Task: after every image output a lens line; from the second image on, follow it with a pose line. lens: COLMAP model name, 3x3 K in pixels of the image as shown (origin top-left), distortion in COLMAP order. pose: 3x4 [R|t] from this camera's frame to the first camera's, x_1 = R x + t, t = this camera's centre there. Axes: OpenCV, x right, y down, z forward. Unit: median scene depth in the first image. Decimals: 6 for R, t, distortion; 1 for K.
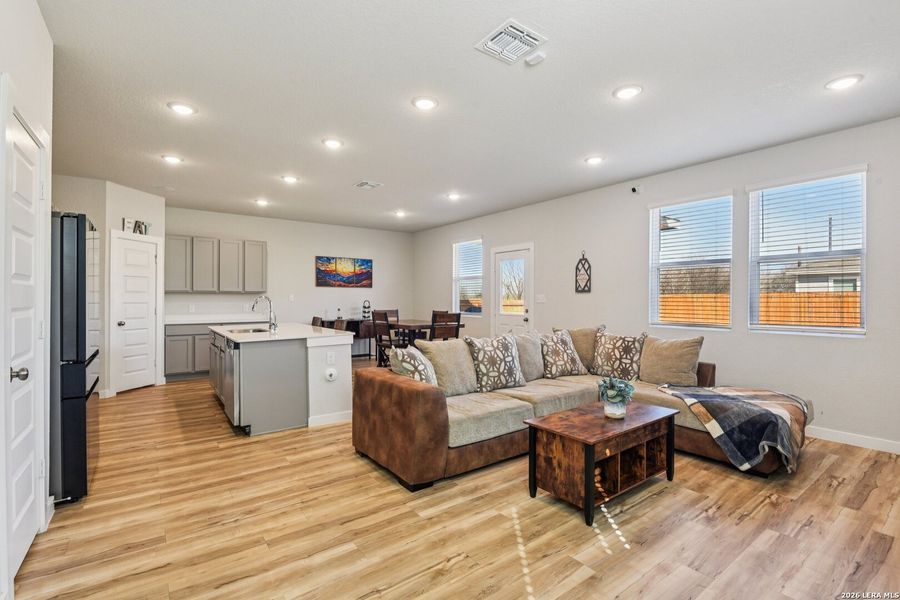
lens RADIAL K [[416.2, 0, 447.8], [0, 416.2, 302.0], [0, 0, 1]] dist [-0.013279, -0.003020]
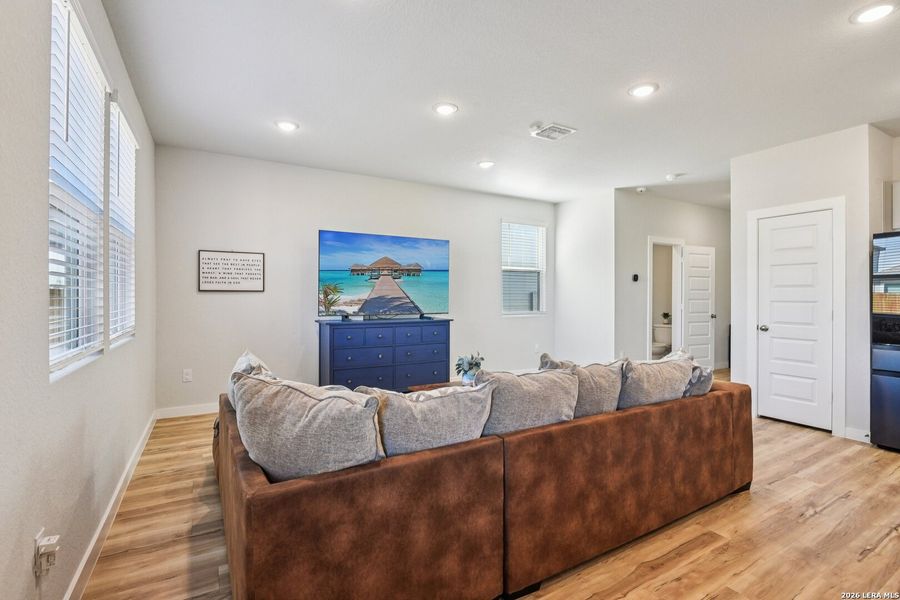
lens RADIAL K [[416.2, 0, 449.1], [0, 416.2, 297.2], [0, 0, 1]] dist [-0.013279, -0.003020]
pose [[-0.993592, -0.006395, 0.112842, 0.135169], [-0.005577, 0.999956, 0.007561, -0.003751], [-0.112885, 0.006883, -0.993584, 0.964902]]
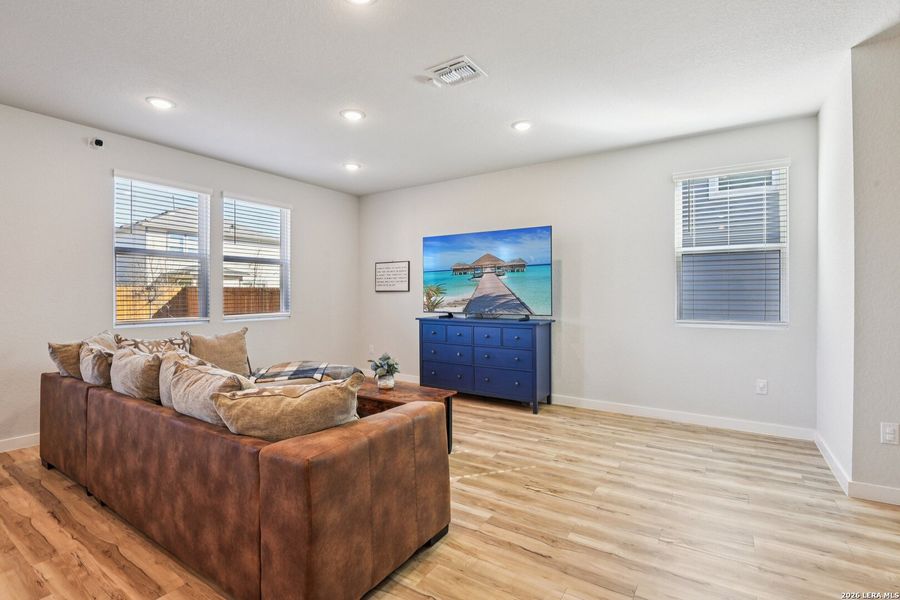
lens RADIAL K [[416.2, 0, 448.4], [0, 416.2, 297.8], [0, 0, 1]] dist [-0.013279, -0.003020]
pose [[-0.350235, -0.010105, 0.936607, -0.346398], [0.004021, 0.999916, 0.012292, -0.002865], [-0.936653, 0.008072, -0.350165, 0.529124]]
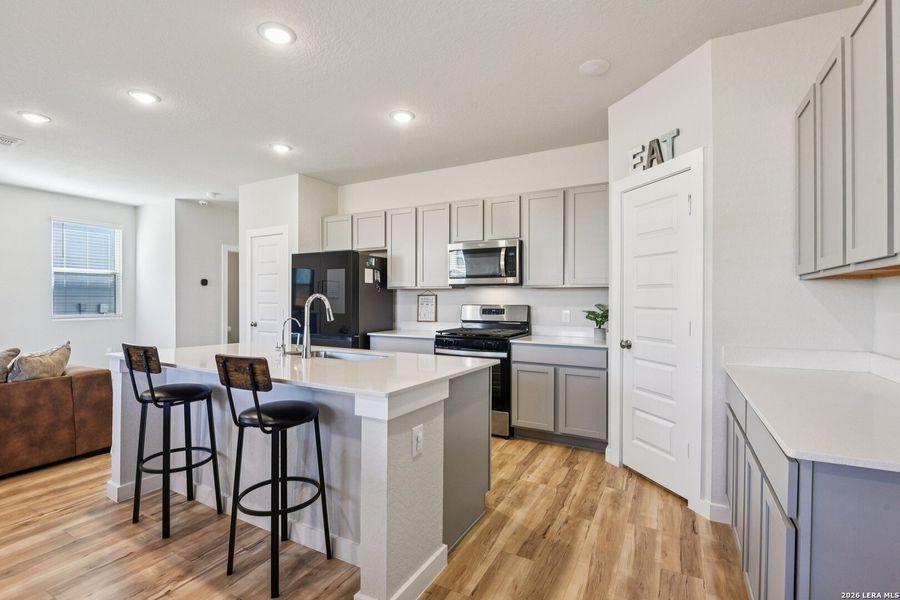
lens RADIAL K [[416.2, 0, 446.6], [0, 416.2, 300.1], [0, 0, 1]] dist [-0.013279, -0.003020]
pose [[-0.907032, -0.003700, -0.421046, -0.280593], [-0.006154, 0.999971, 0.004470, -0.006806], [0.421018, 0.006646, -0.907028, 1.168227]]
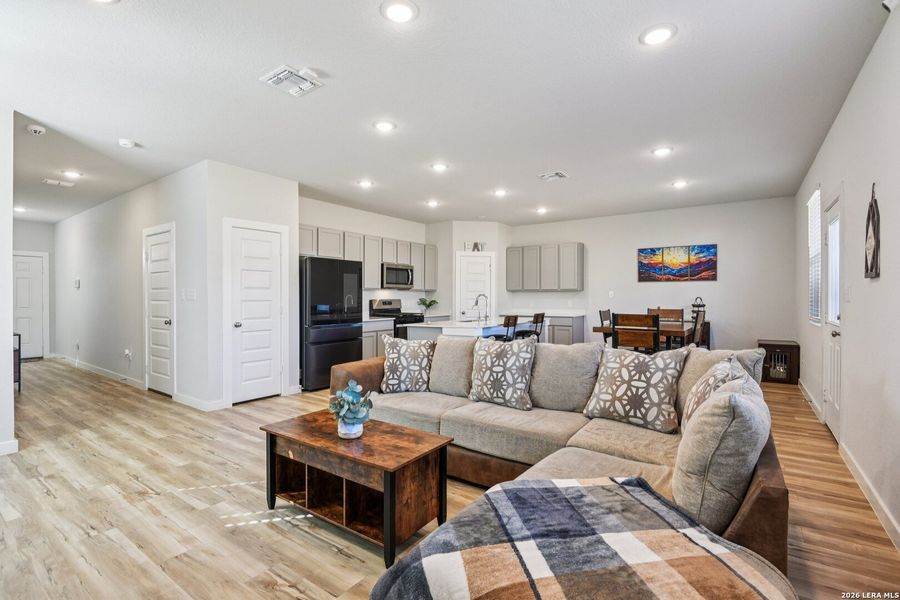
lens RADIAL K [[416.2, 0, 446.6], [0, 416.2, 298.4], [0, 0, 1]] dist [-0.013279, -0.003020]
pose [[0.312515, 0.001194, -0.949912, 0.527743], [-0.002368, 0.999997, 0.000478, -0.000657], [0.949910, 0.002100, 0.312517, 0.387870]]
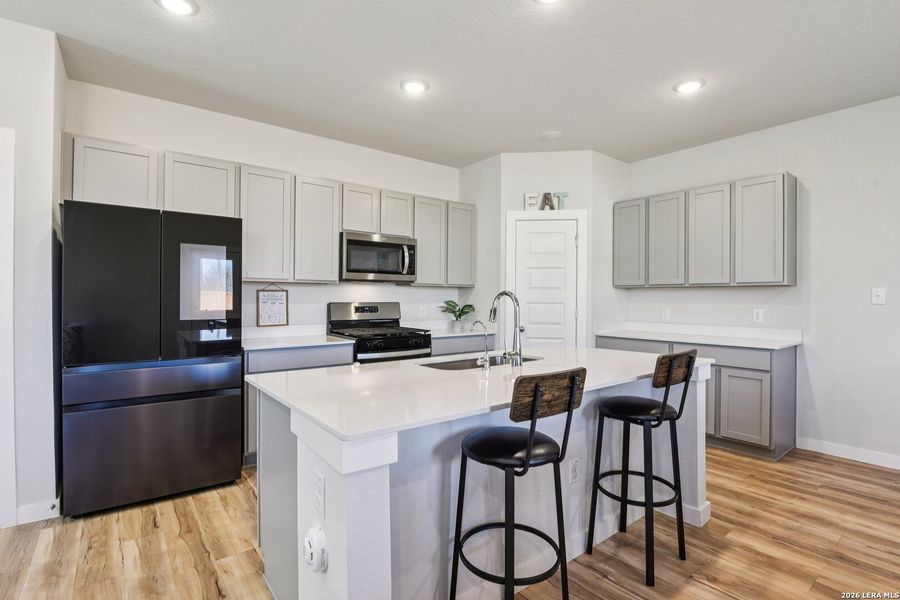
lens RADIAL K [[430.3, 0, 447.2], [0, 430.3, 299.6], [0, 0, 1]] dist [-0.019215, -0.002781]
pose [[0.022950, 0.002134, -0.999734, 0.016903], [-0.009691, 0.999951, 0.001912, -0.003382], [0.999690, 0.009644, 0.022970, 0.699588]]
